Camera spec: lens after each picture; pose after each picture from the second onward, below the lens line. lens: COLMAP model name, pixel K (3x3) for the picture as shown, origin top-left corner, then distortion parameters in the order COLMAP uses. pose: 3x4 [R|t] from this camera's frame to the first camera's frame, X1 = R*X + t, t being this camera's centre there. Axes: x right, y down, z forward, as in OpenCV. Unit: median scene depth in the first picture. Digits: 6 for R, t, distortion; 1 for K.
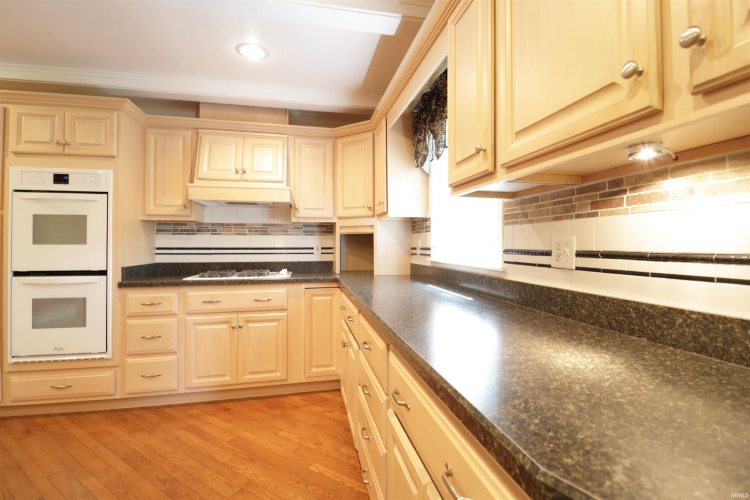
lens RADIAL K [[346.0, 0, 381.9], [0, 346.0, 241.3], [0, 0, 1]] dist [-0.007866, -0.008252]
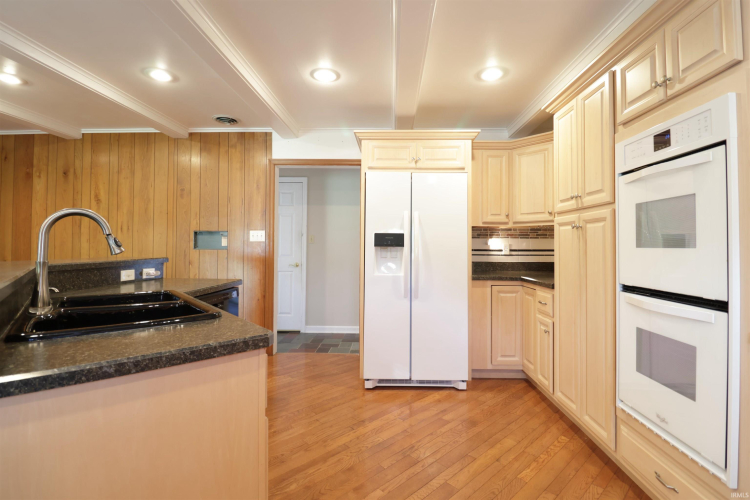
lens RADIAL K [[346.0, 0, 384.3], [0, 346.0, 239.5], [0, 0, 1]] dist [-0.007866, -0.008252]
pose [[-0.249799, -0.020241, -0.968086, -0.200268], [0.005015, 0.999741, -0.022196, 0.005036], [0.968285, -0.010399, -0.249633, 0.596684]]
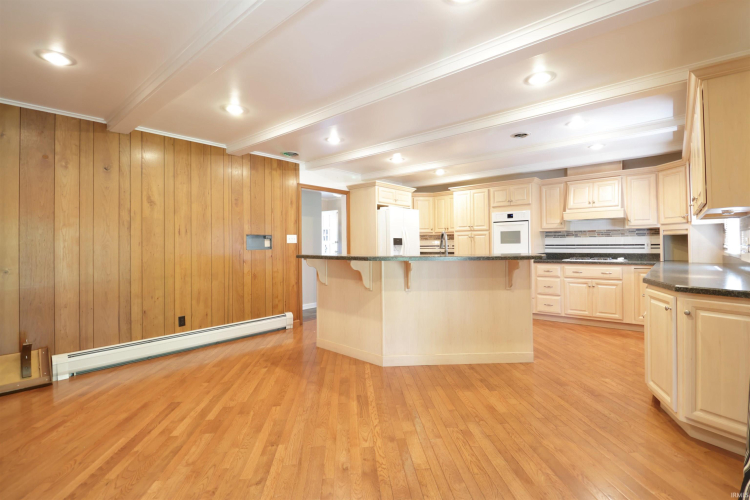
lens RADIAL K [[346.0, 0, 384.7], [0, 346.0, 240.4], [0, 0, 1]] dist [-0.007866, -0.008252]
pose [[0.597851, -0.015535, -0.801457, 0.414757], [0.019385, 0.999800, -0.004919, -0.016129], [0.801373, -0.012595, 0.598033, -1.021270]]
